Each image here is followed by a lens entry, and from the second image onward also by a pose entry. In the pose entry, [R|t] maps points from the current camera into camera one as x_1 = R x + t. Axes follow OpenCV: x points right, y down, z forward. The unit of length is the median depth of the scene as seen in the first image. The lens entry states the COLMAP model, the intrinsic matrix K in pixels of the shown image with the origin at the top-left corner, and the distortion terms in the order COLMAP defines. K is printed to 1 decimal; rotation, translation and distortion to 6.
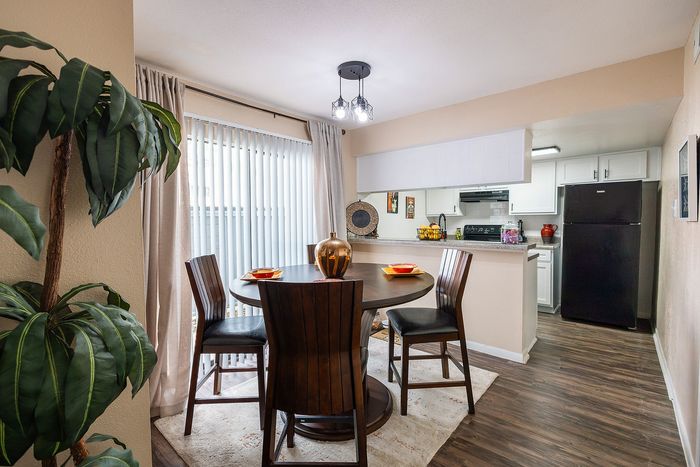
lens RADIAL K [[321.3, 0, 350.0], [0, 321.3, 233.5], [0, 0, 1]] dist [0.009394, -0.000935]
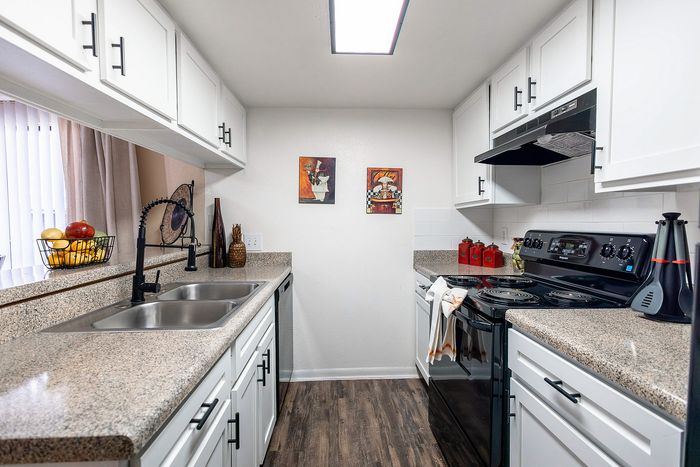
lens RADIAL K [[321.3, 0, 350.0], [0, 321.3, 233.5], [0, 0, 1]] dist [0.009394, -0.000935]
pose [[0.684511, 0.033537, -0.728231, 0.542570], [-0.029969, 0.999391, 0.017855, -0.026064], [0.728386, 0.009602, 0.685099, 0.696373]]
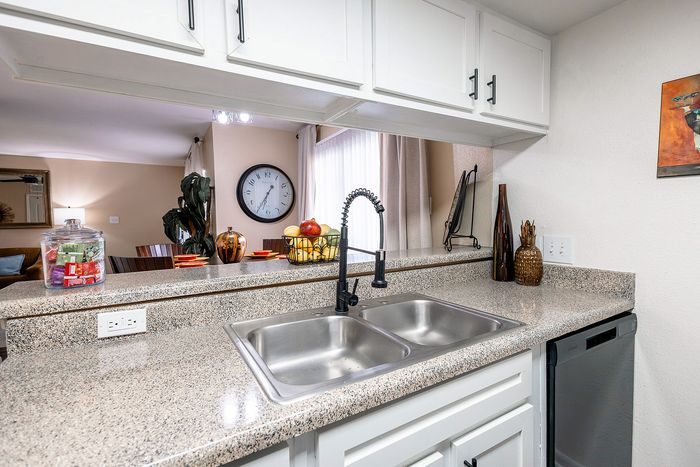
lens RADIAL K [[321.3, 0, 350.0], [0, 321.3, 233.5], [0, 0, 1]] dist [0.009394, -0.000935]
pose [[-0.323555, 0.054941, -0.944613, 0.437168], [-0.018264, 0.997764, 0.064288, -0.031066], [0.946033, 0.038053, -0.321828, 0.840701]]
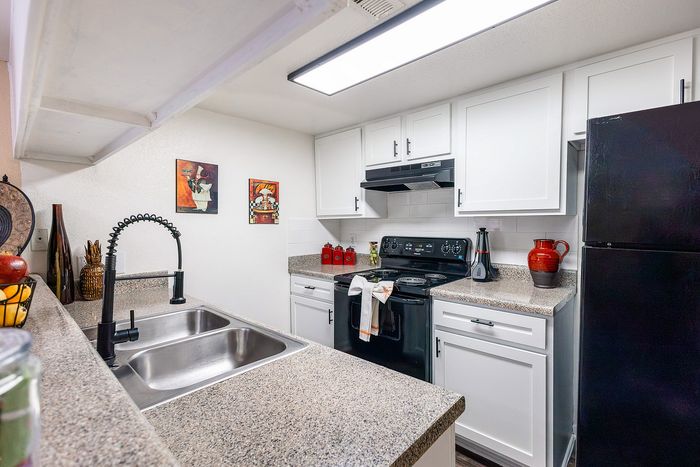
lens RADIAL K [[321.3, 0, 350.0], [0, 321.3, 233.5], [0, 0, 1]] dist [0.009394, -0.000935]
pose [[0.999005, 0.001686, -0.044567, 0.370725], [-0.001649, 0.999998, 0.000858, -0.035004], [0.044568, -0.000784, 0.999006, 0.558045]]
